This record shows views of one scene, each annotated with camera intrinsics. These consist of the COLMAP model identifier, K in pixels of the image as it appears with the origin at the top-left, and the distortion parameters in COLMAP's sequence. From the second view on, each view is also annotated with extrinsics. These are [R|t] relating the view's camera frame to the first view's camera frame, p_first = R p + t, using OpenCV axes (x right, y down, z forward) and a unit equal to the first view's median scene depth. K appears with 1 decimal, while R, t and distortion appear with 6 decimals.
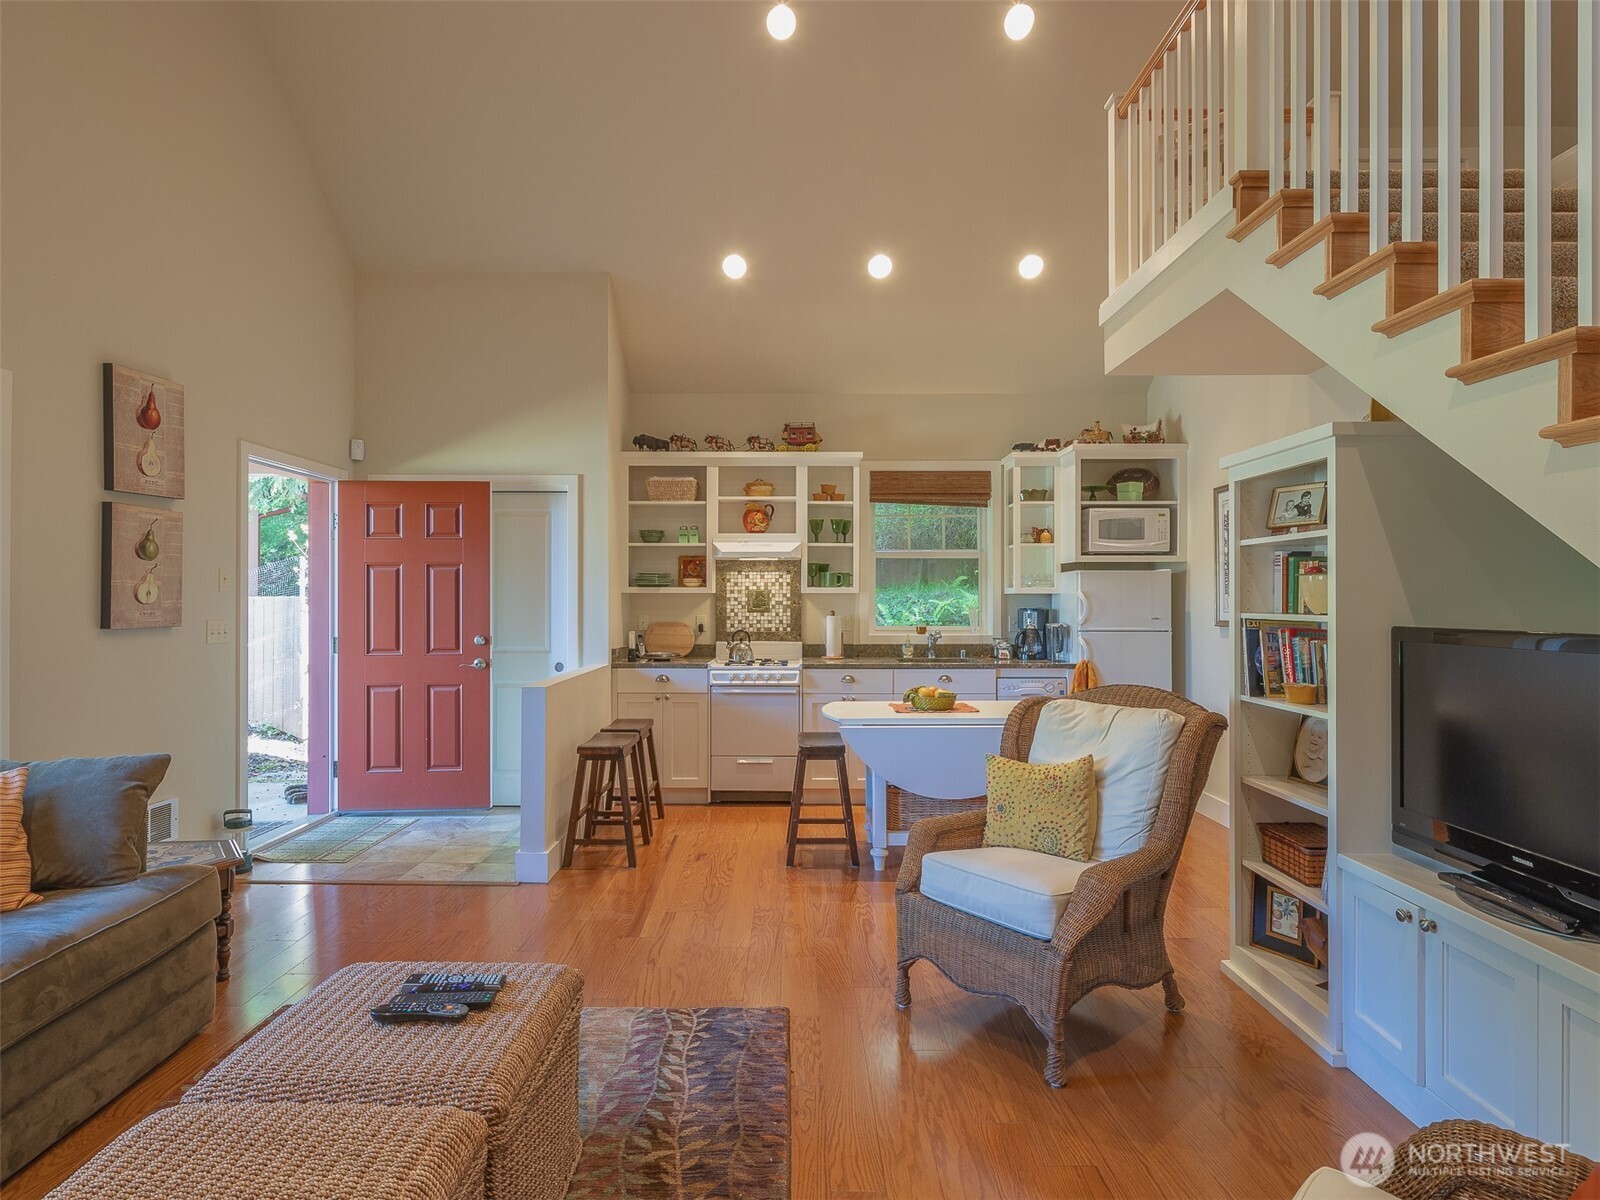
lens RADIAL K [[882.5, 0, 781.2], [0, 882.5, 615.2], [0, 0, 1]] dist [-0.001482, 0.000191]
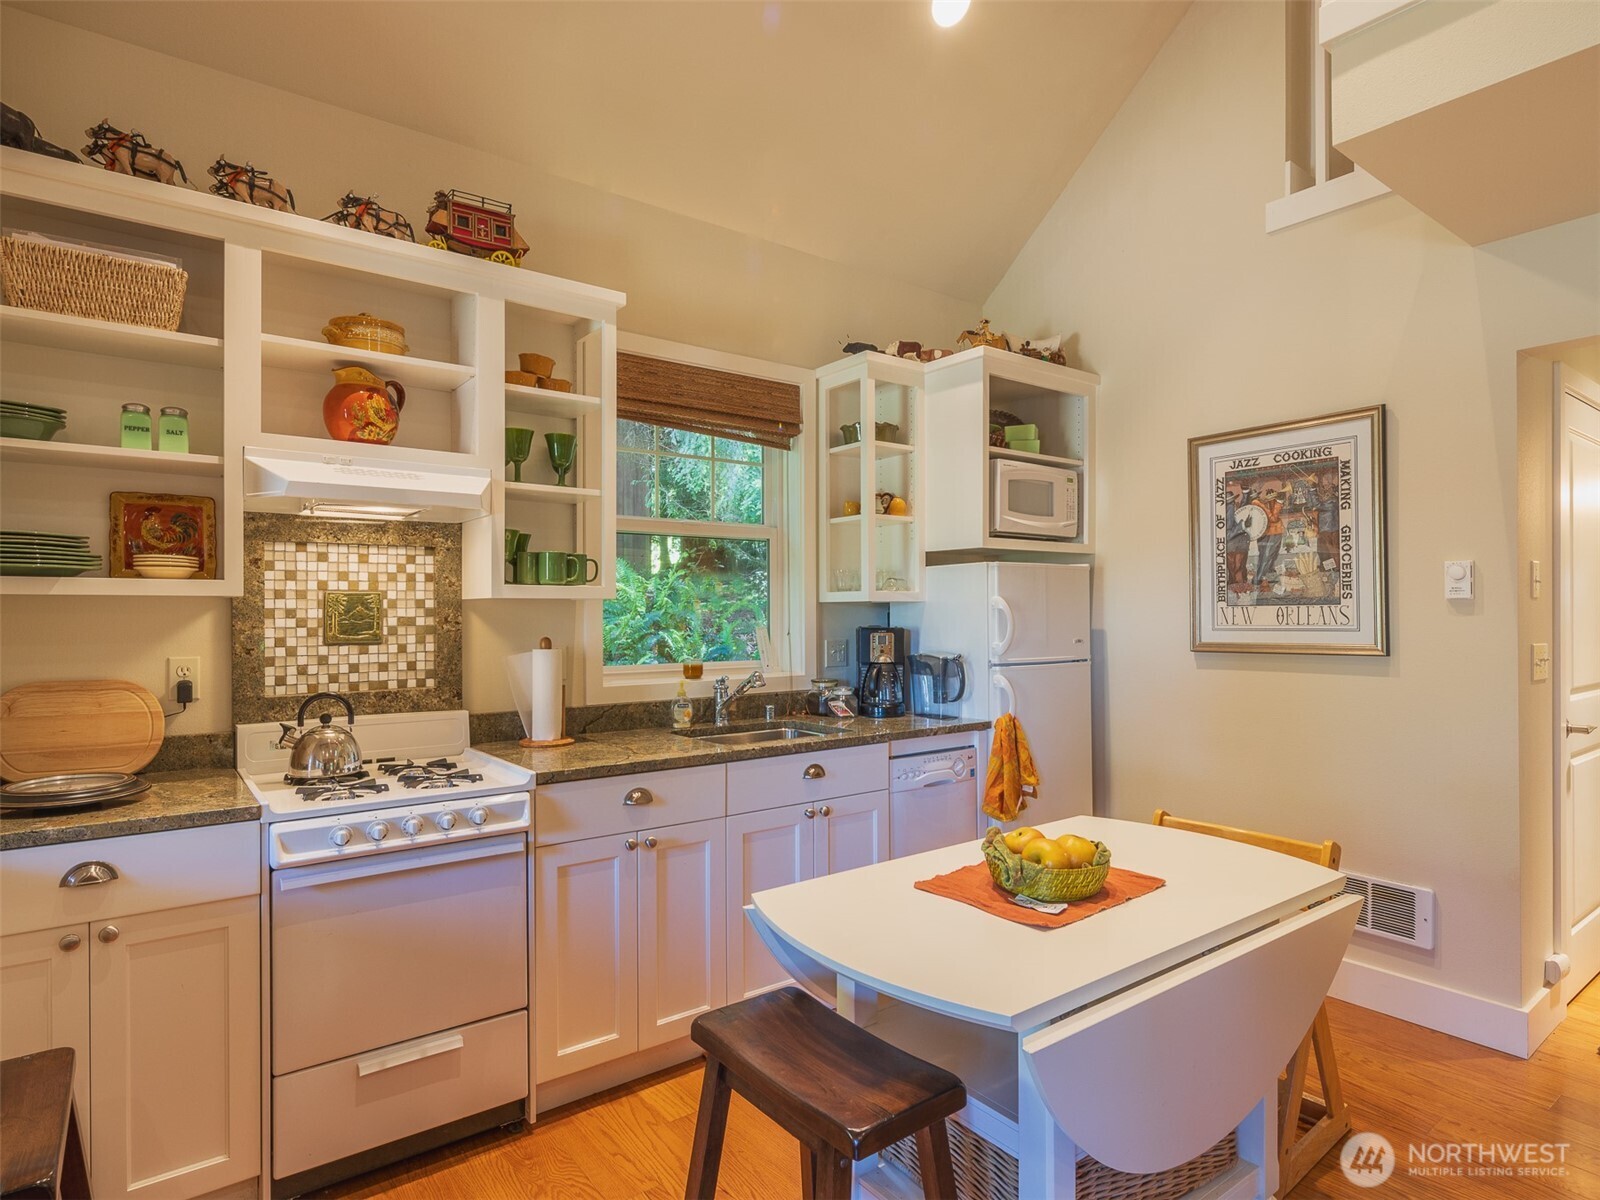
lens RADIAL K [[882.5, 0, 781.2], [0, 882.5, 615.2], [0, 0, 1]] dist [-0.001482, 0.000191]
pose [[0.794102, -0.004982, 0.607765, -0.120498], [0.015998, 0.999791, -0.012707, -0.009100], [-0.607574, 0.019814, 0.794016, 0.570883]]
